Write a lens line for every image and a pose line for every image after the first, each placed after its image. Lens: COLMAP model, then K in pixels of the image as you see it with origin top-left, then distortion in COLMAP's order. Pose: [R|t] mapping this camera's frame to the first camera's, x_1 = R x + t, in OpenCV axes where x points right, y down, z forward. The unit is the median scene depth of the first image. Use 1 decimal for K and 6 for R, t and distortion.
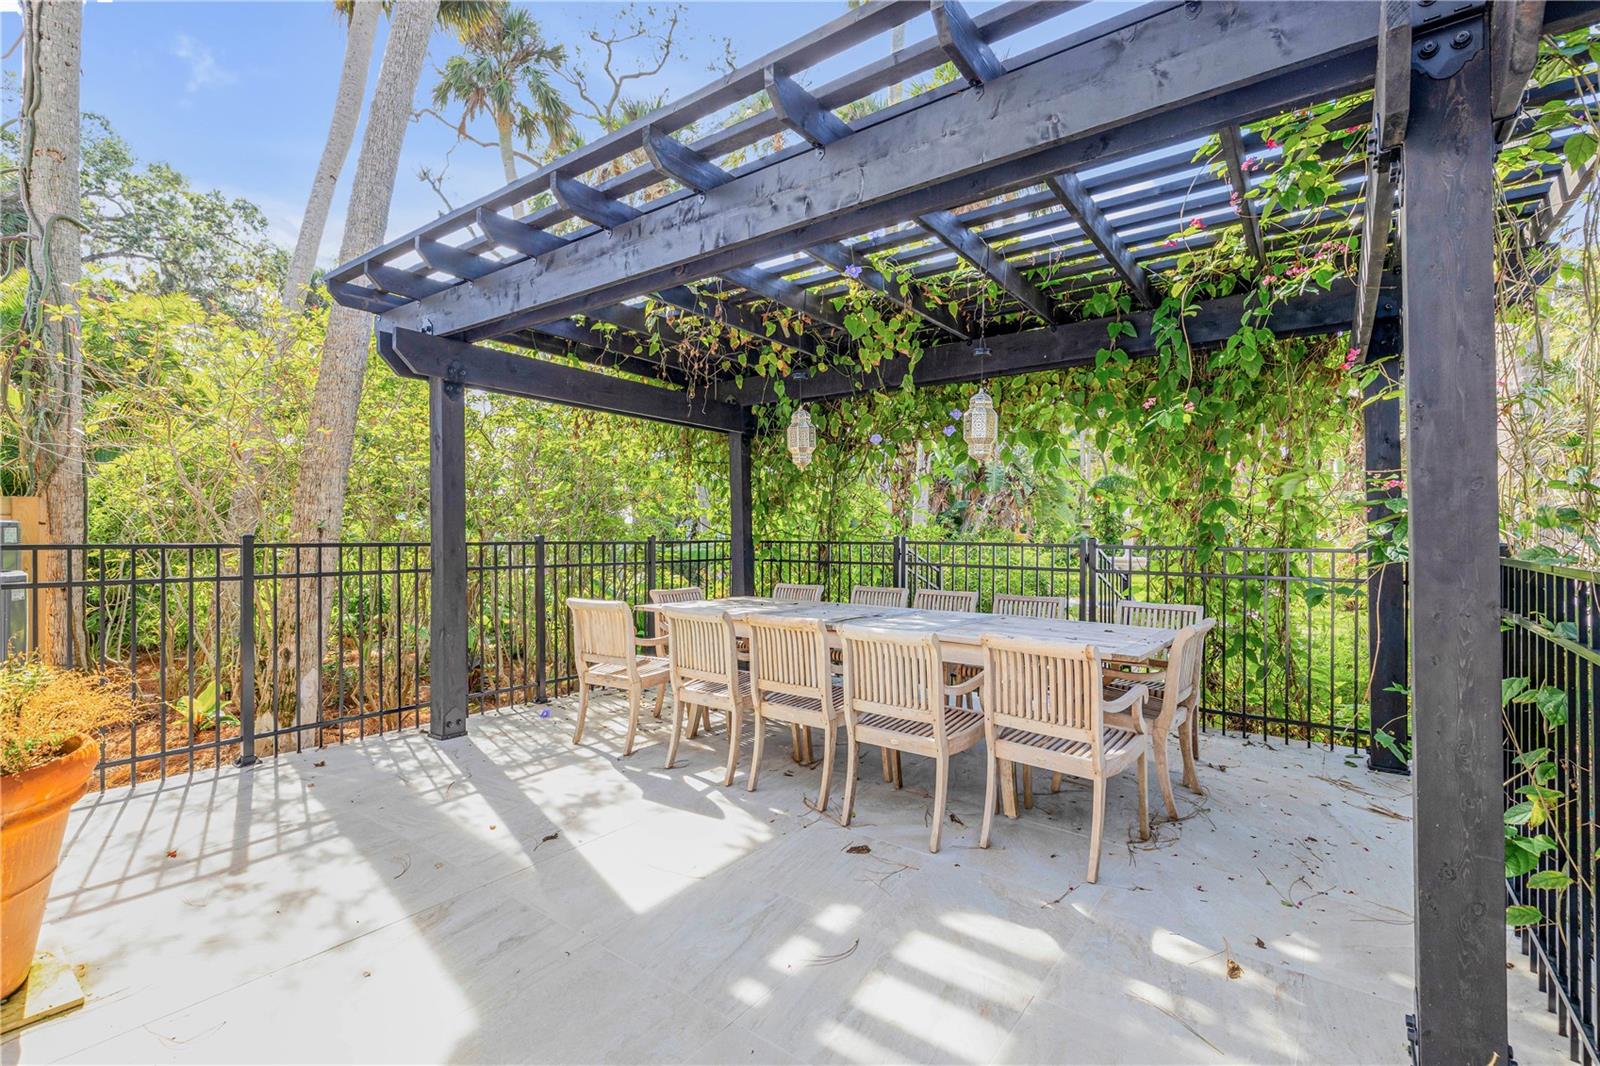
lens RADIAL K [[720.9, 0, 801.6], [0, 720.9, 531.9], [0, 0, 1]] dist [0.001784, 0.000011]
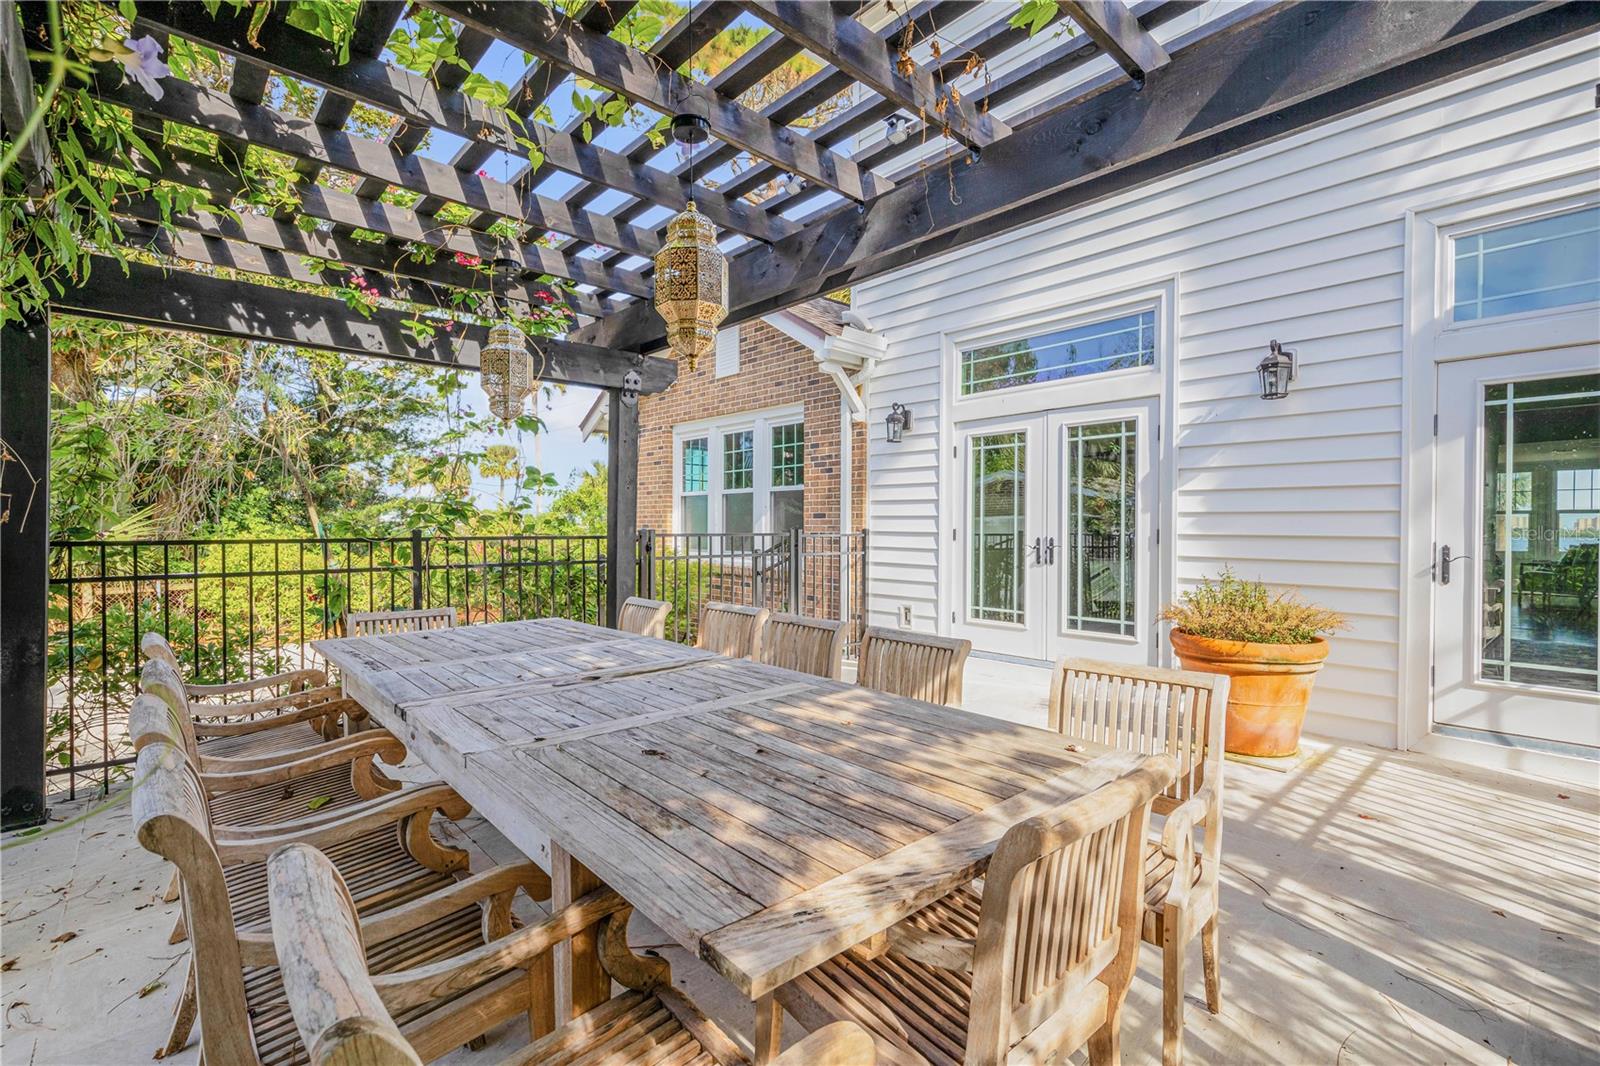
lens RADIAL K [[720.9, 0, 799.3], [0, 720.9, 532.7], [0, 0, 1]] dist [0.001784, 0.000011]
pose [[-0.979507, -0.007368, 0.201273, -0.182103], [-0.006395, 0.999965, 0.005482, 0.003075], [-0.201306, 0.004083, -0.979520, 1.800741]]
